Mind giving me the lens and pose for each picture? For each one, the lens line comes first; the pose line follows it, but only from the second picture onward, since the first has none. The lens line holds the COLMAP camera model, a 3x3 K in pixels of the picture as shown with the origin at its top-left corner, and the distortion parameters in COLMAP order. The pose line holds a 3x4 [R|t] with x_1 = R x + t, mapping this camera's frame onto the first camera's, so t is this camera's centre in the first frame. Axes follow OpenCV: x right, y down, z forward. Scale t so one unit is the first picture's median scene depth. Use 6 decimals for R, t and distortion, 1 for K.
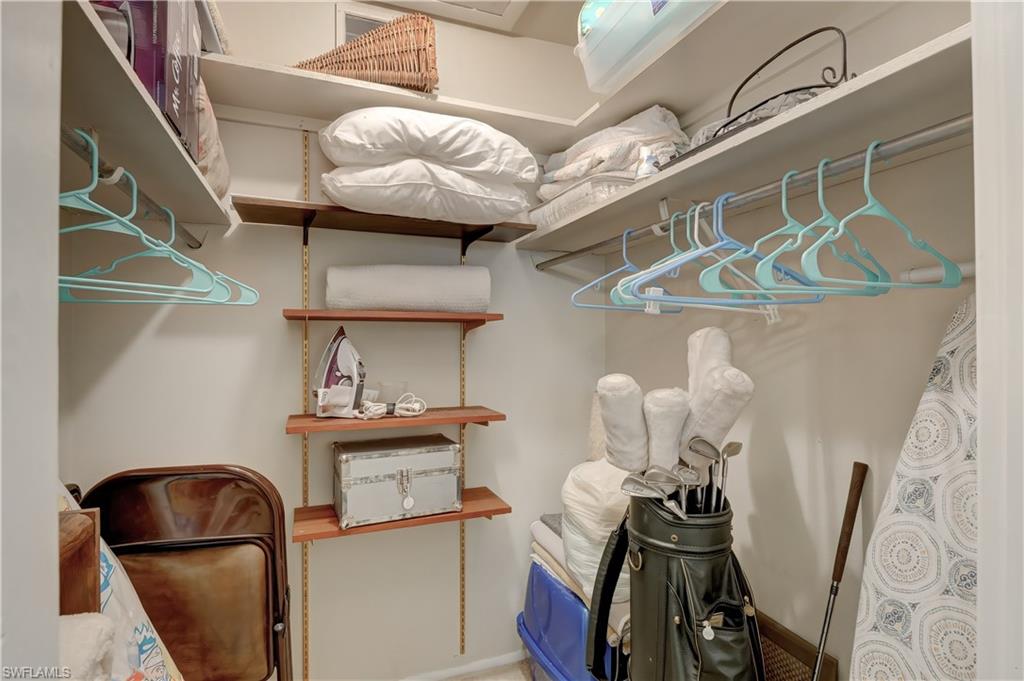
lens RADIAL K [[499.4, 0, 512.0], [0, 499.4, 340.5], [0, 0, 1]] dist [-0.009795, -0.001490]
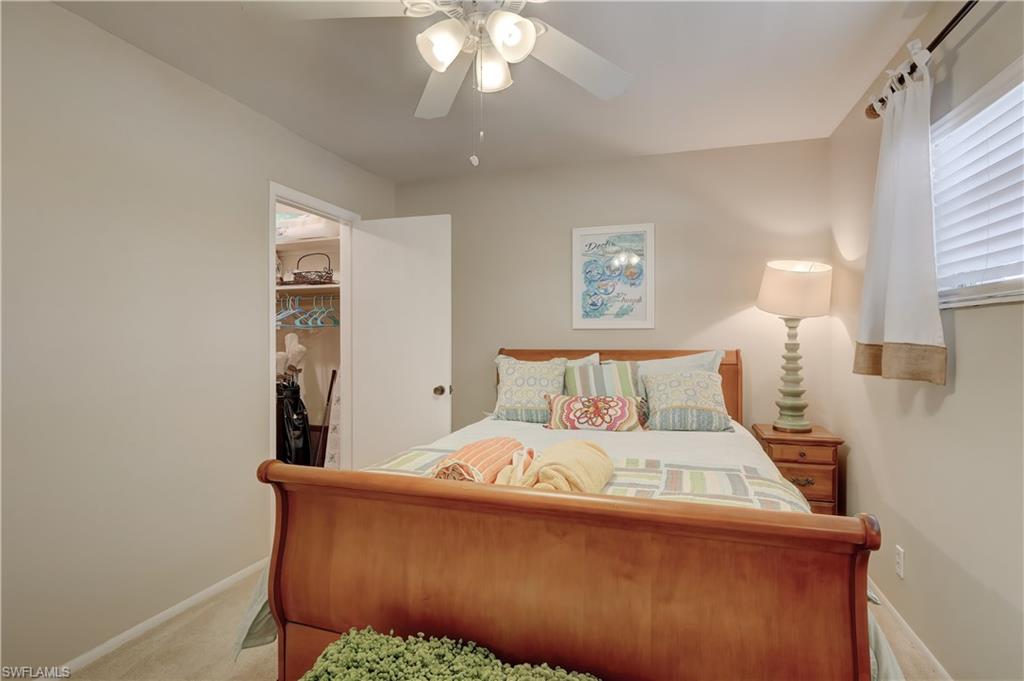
lens RADIAL K [[499.4, 0, 512.0], [0, 499.4, 340.5], [0, 0, 1]] dist [-0.009795, -0.001490]
pose [[0.646580, -0.004024, 0.762835, -1.257369], [-0.003182, 0.999963, 0.007972, -0.007132], [-0.762839, -0.007582, 0.646544, -2.377048]]
